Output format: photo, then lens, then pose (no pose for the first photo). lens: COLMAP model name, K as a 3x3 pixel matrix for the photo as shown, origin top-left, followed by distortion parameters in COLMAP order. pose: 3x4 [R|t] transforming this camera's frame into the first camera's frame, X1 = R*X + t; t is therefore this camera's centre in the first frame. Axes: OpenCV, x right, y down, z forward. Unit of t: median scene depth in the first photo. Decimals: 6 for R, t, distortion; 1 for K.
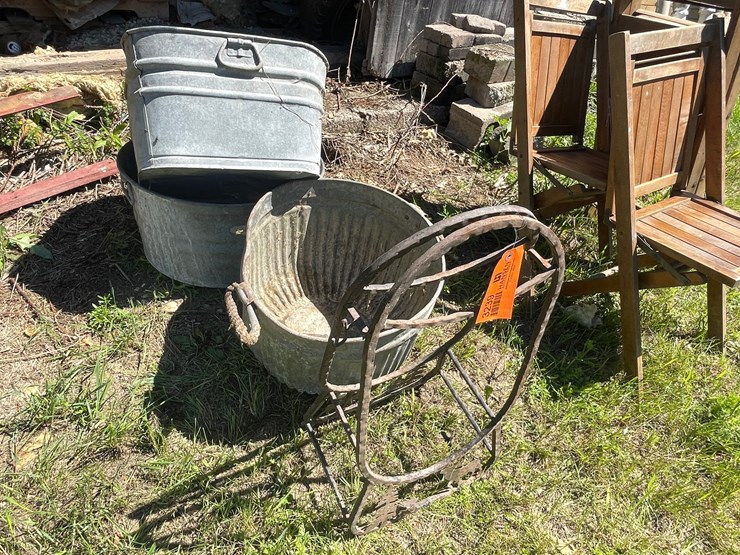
lens RADIAL K [[507.3, 0, 366.1], [0, 507.3, 277.7], [0, 0, 1]] dist [-0.004081, -0.000267]
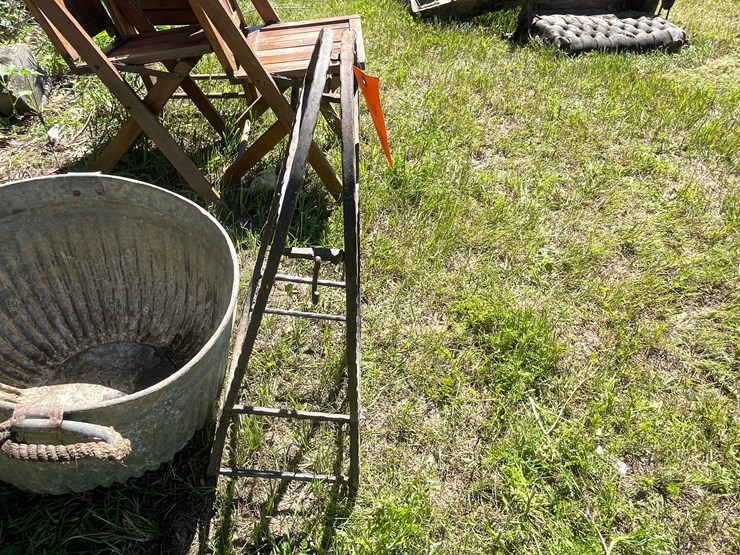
lens RADIAL K [[507.3, 0, 364.2], [0, 507.3, 277.2], [0, 0, 1]] dist [-0.004081, -0.000267]
pose [[0.448089, -0.670927, 0.590825, -0.232359], [0.581407, 0.720734, 0.377502, -0.065685], [-0.679104, 0.174355, 0.713034, 0.231928]]
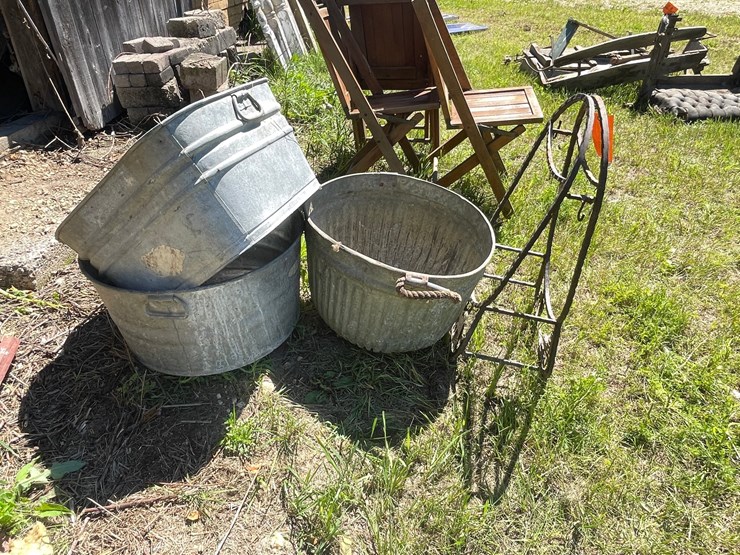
lens RADIAL K [[507.3, 0, 363.5], [0, 507.3, 274.5], [0, 0, 1]] dist [-0.004081, -0.000267]
pose [[0.591661, -0.556065, 0.583719, -0.740521], [0.557963, 0.805064, 0.201369, -0.207244], [-0.581906, 0.206552, 0.786589, 0.127706]]
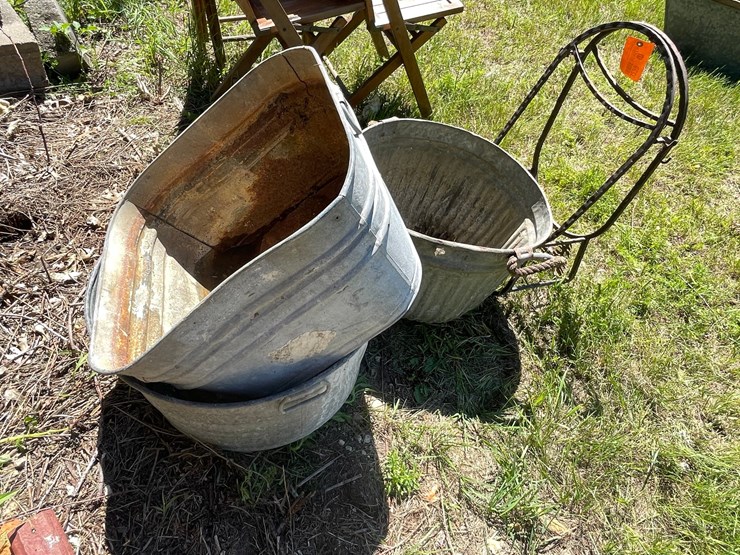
lens RADIAL K [[507.3, 0, 367.2], [0, 507.3, 272.5], [0, 0, 1]] dist [-0.004081, -0.000267]
pose [[0.104607, -0.828870, 0.549574, -0.694583], [0.539826, 0.511435, 0.668597, -0.659507], [-0.835251, 0.226735, 0.500946, 0.566534]]
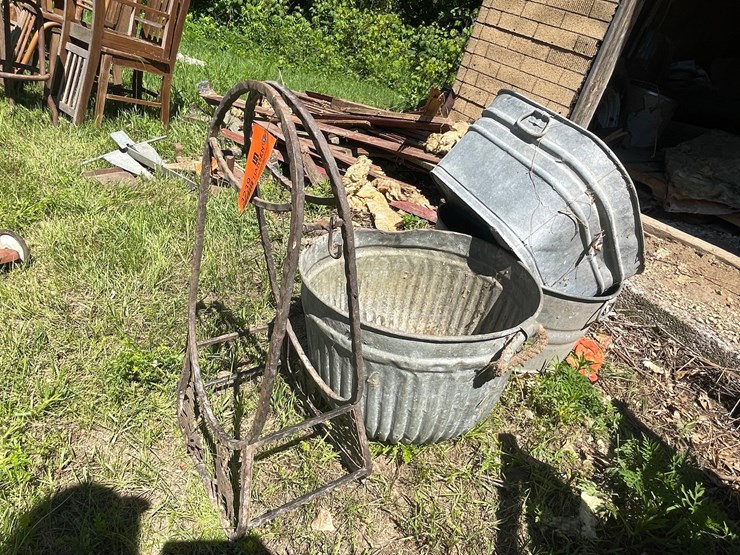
lens RADIAL K [[507.3, 0, 369.3], [0, 507.3, 276.4], [0, 0, 1]] dist [-0.004081, -0.000267]
pose [[0.137250, 0.384977, -0.912664, 0.691563], [-0.782070, 0.607567, 0.138671, -0.094084], [0.607889, 0.694734, 0.384467, 0.500468]]
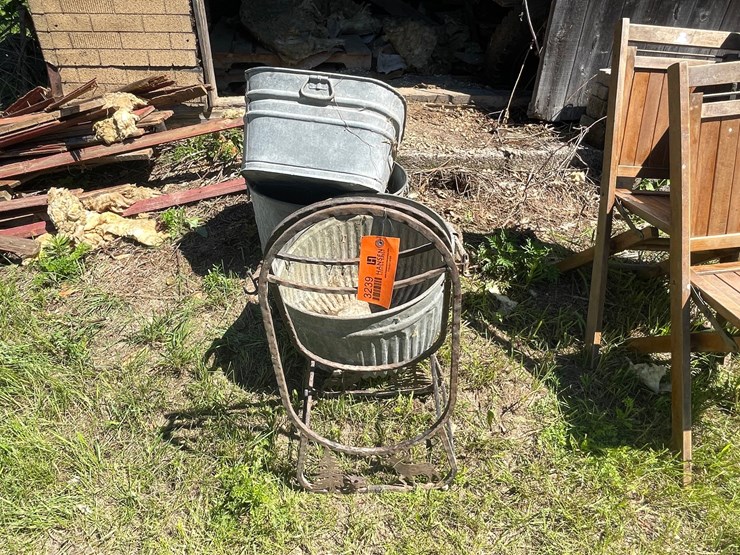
lens RADIAL K [[507.3, 0, 364.3], [0, 507.3, 277.3], [0, 0, 1]] dist [-0.004081, -0.000267]
pose [[0.884124, 0.157668, -0.439848, 0.410586], [-0.196626, 0.979485, -0.044124, 0.049093], [0.423868, 0.125496, 0.896988, -0.025762]]
